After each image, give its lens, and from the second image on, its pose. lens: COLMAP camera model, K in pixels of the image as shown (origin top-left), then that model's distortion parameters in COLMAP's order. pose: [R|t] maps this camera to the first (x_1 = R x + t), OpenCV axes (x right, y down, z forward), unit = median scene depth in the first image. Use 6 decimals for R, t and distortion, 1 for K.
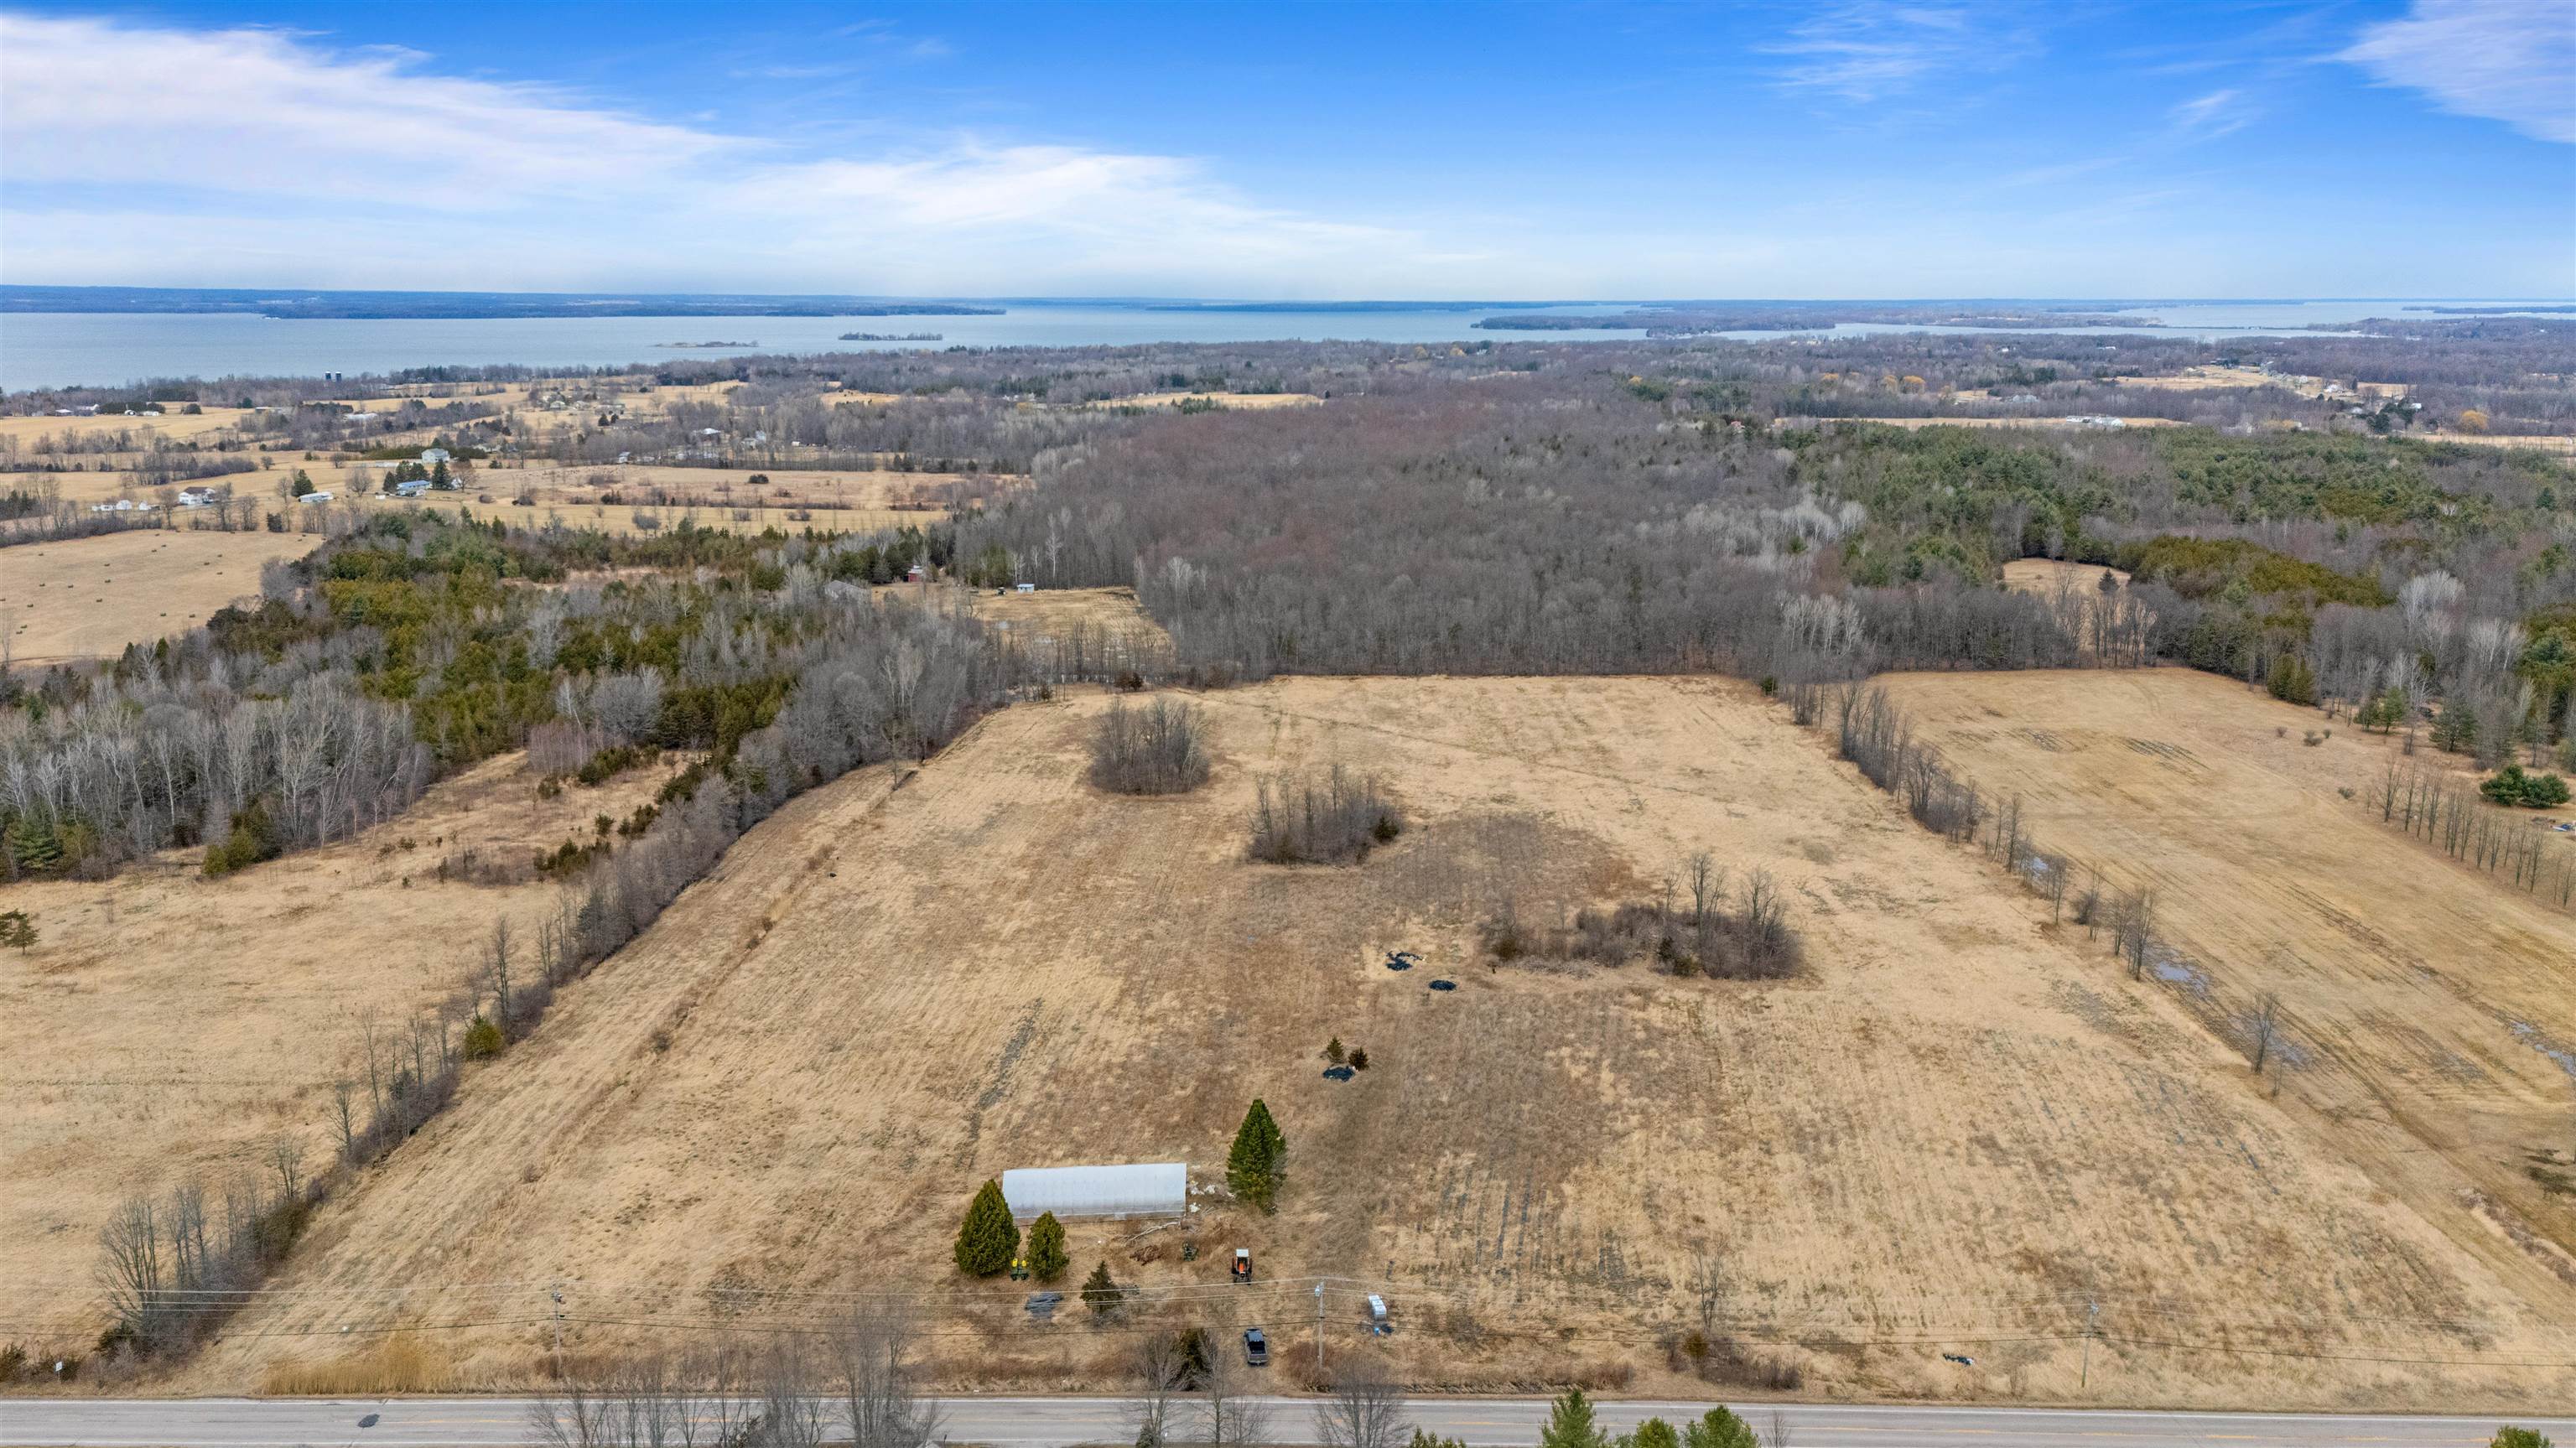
lens RADIAL K [[1958.4, 0, 1279.6], [0, 1958.4, 728.4], [0, 0, 1]] dist [0.091897, -0.082648]
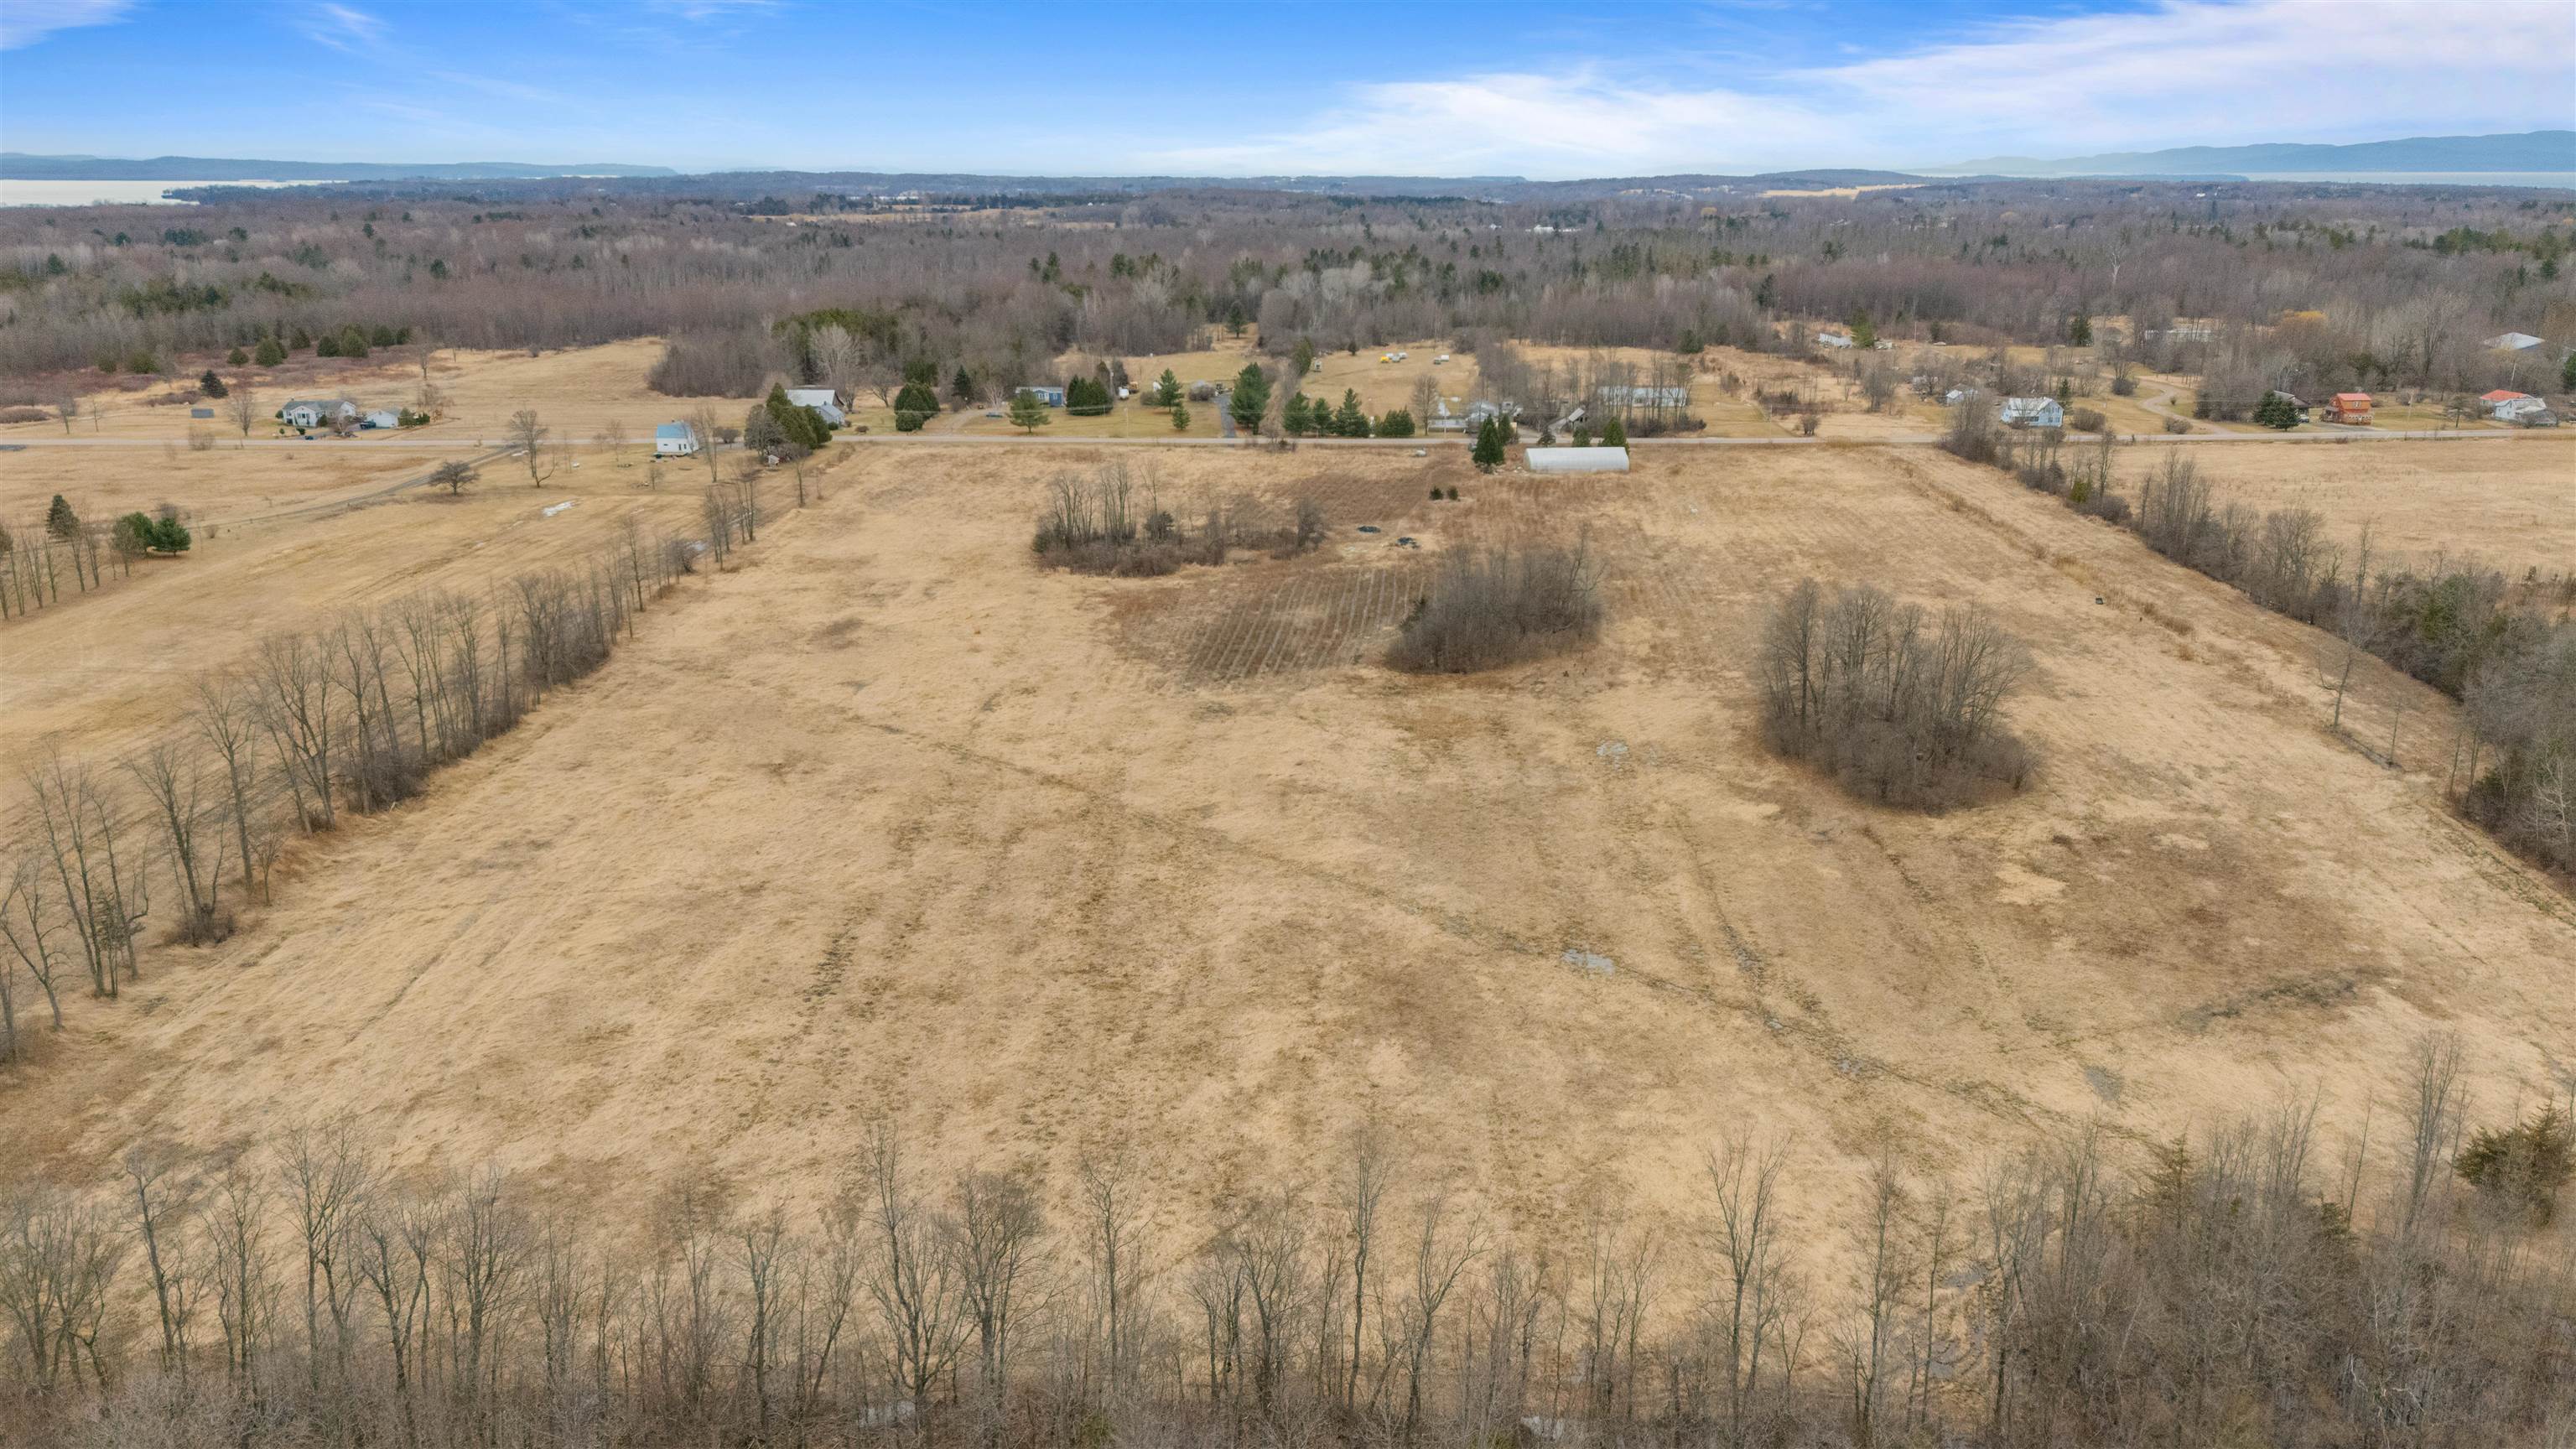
lens RADIAL K [[1958.6, 0, 1279.6], [0, 1958.6, 728.9], [0, 0, 1]] dist [0.091897, -0.082648]
pose [[-0.999895, -0.006461, 0.012943, 0.104644], [0.000555, 0.876941, 0.480598, -0.283561], [-0.014455, 0.480555, -0.876846, 1.809581]]
